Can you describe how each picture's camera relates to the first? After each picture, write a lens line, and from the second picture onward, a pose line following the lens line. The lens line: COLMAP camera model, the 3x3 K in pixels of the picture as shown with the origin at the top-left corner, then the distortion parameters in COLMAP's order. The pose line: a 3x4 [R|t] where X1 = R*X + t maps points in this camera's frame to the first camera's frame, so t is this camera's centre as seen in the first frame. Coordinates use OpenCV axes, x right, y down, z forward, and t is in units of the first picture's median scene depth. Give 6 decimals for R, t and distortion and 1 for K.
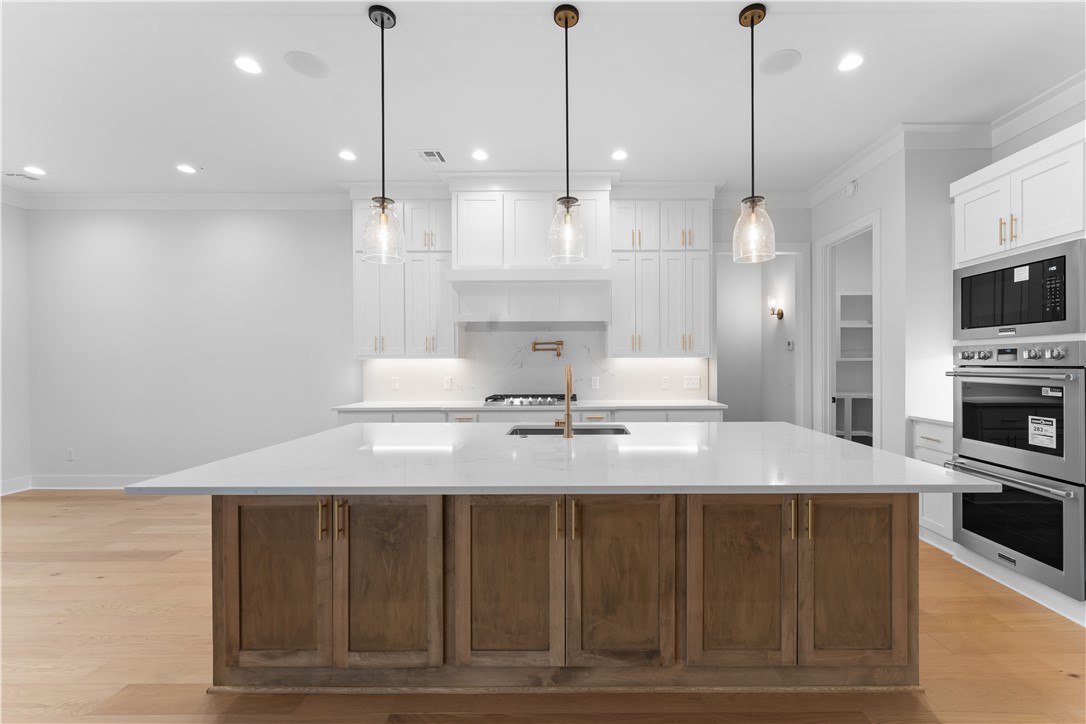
lens RADIAL K [[472.8, 0, 558.0], [0, 472.8, 332.5], [0, 0, 1]] dist [-0.000285, -0.000110]
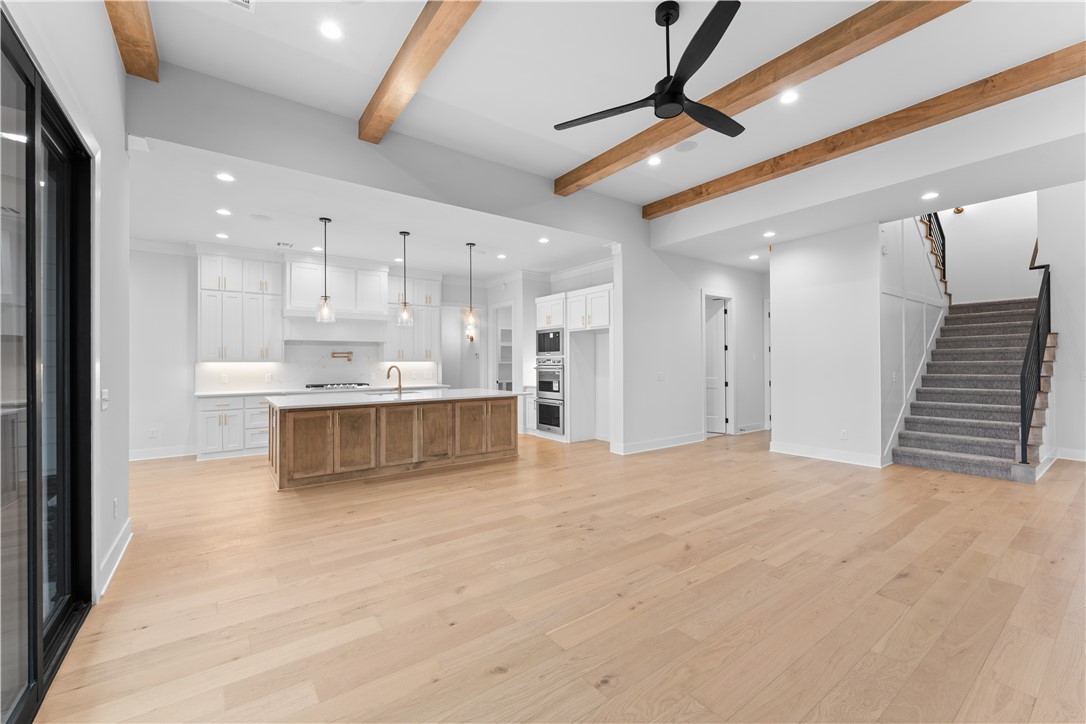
lens RADIAL K [[452.0, 0, 546.5], [0, 452.0, 361.9], [0, 0, 1]] dist [-0.000720, -0.000153]
pose [[0.803383, 0.000519, 0.595462, -1.029211], [-0.026729, 0.999023, 0.035191, -0.052865], [-0.594862, -0.044188, 0.802612, -1.745883]]
